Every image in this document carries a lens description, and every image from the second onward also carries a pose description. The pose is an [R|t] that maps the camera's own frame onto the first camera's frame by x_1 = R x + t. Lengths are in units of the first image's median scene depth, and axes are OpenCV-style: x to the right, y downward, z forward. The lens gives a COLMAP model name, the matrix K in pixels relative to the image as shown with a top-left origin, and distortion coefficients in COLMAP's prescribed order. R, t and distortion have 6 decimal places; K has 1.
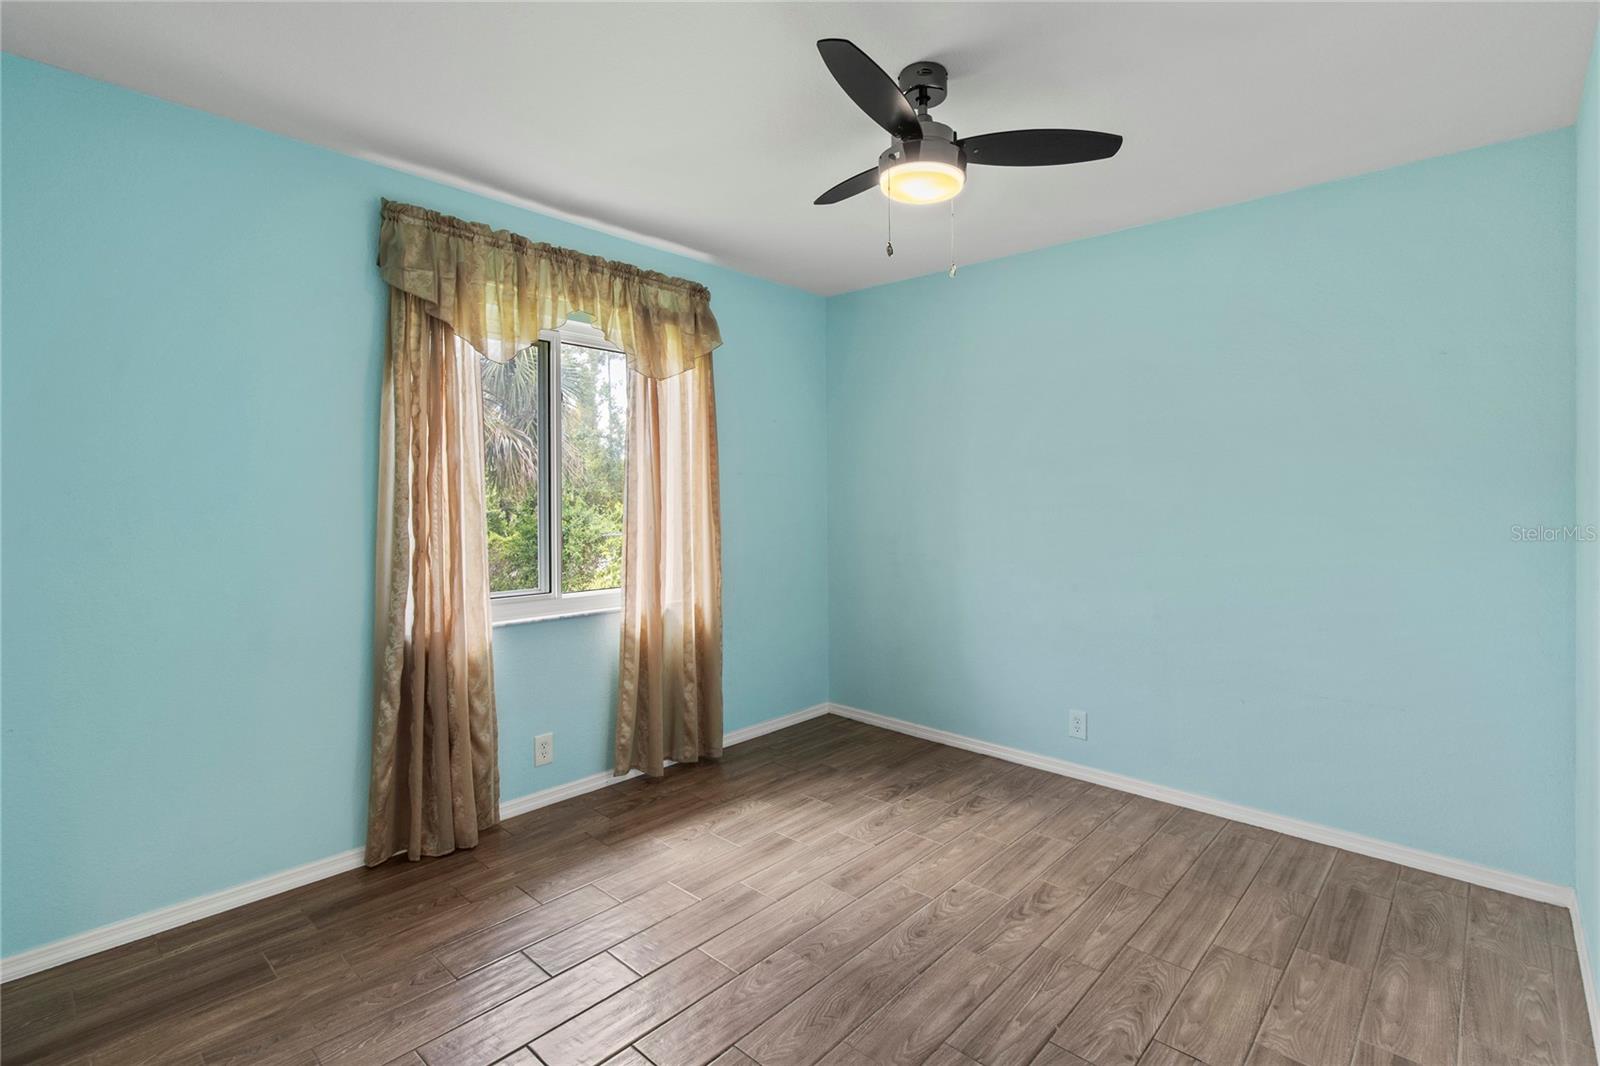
lens RADIAL K [[761.6, 0, 801.5], [0, 761.6, 498.9], [0, 0, 1]] dist [-0.000875, -0.000245]
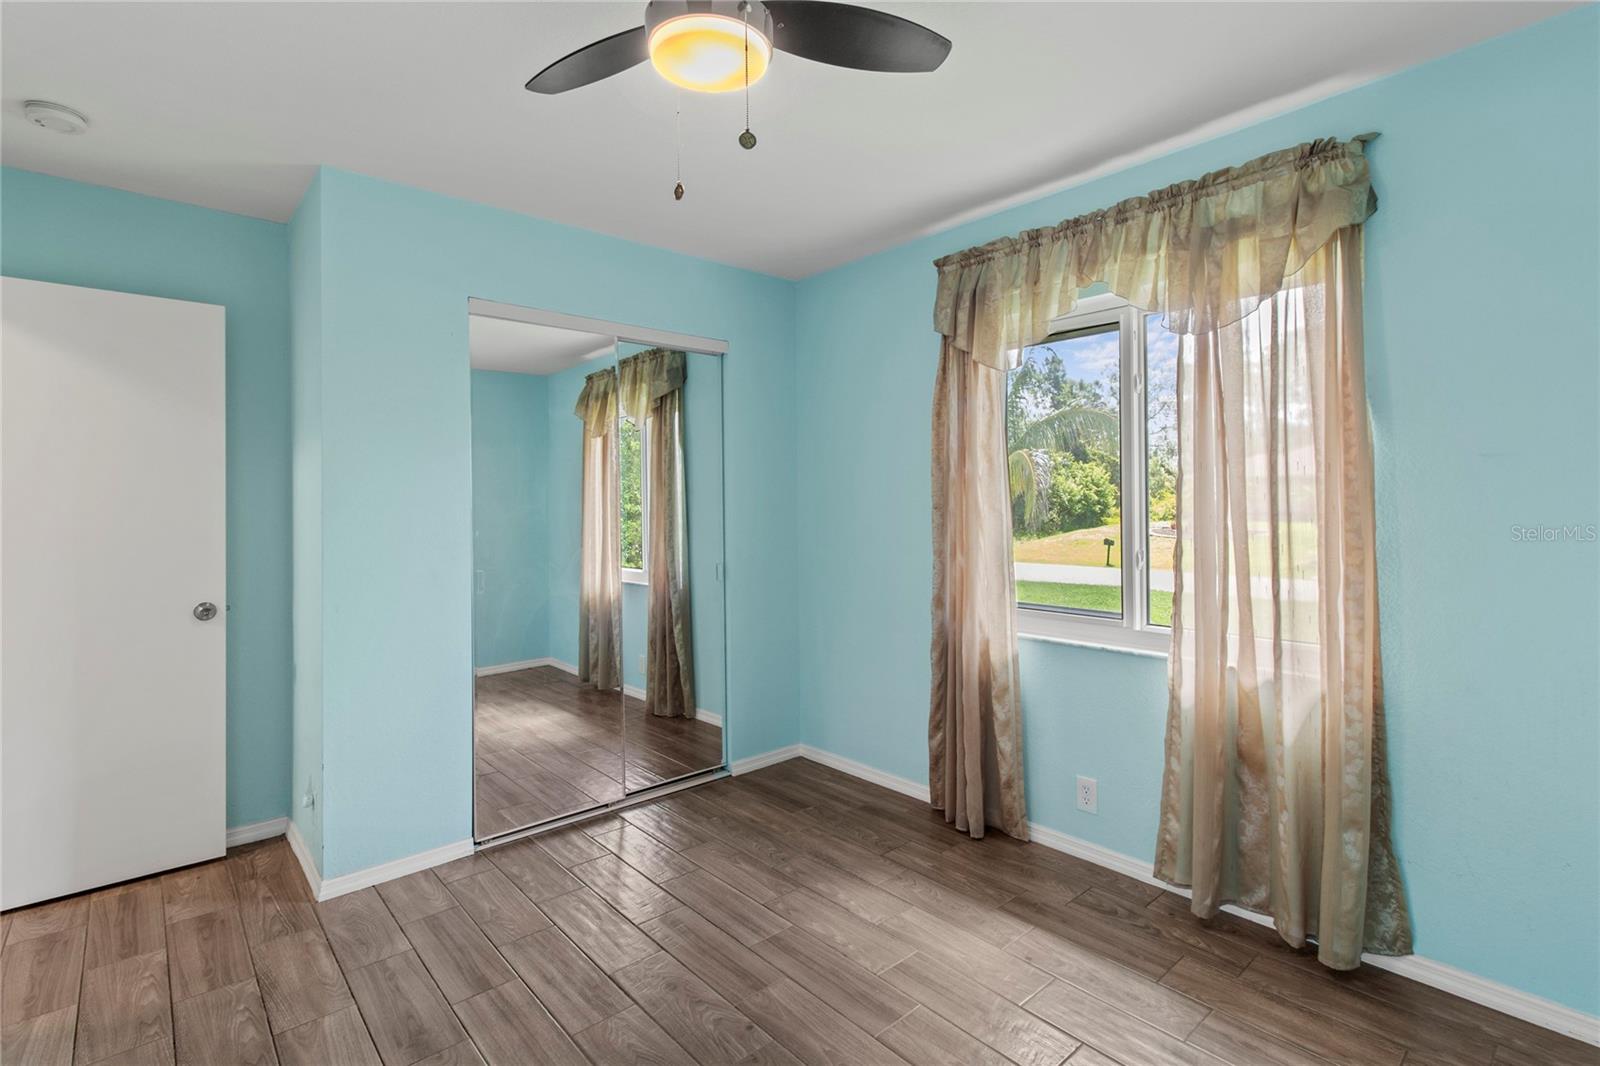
lens RADIAL K [[741.5, 0, 801.5], [0, 741.5, 507.2], [0, 0, 1]] dist [0.000235, 0.000022]
pose [[-0.099714, -0.000735, -0.995016, 0.546267], [0.004467, 0.999989, -0.001186, -0.001732], [0.995006, -0.004563, -0.099709, 0.766888]]
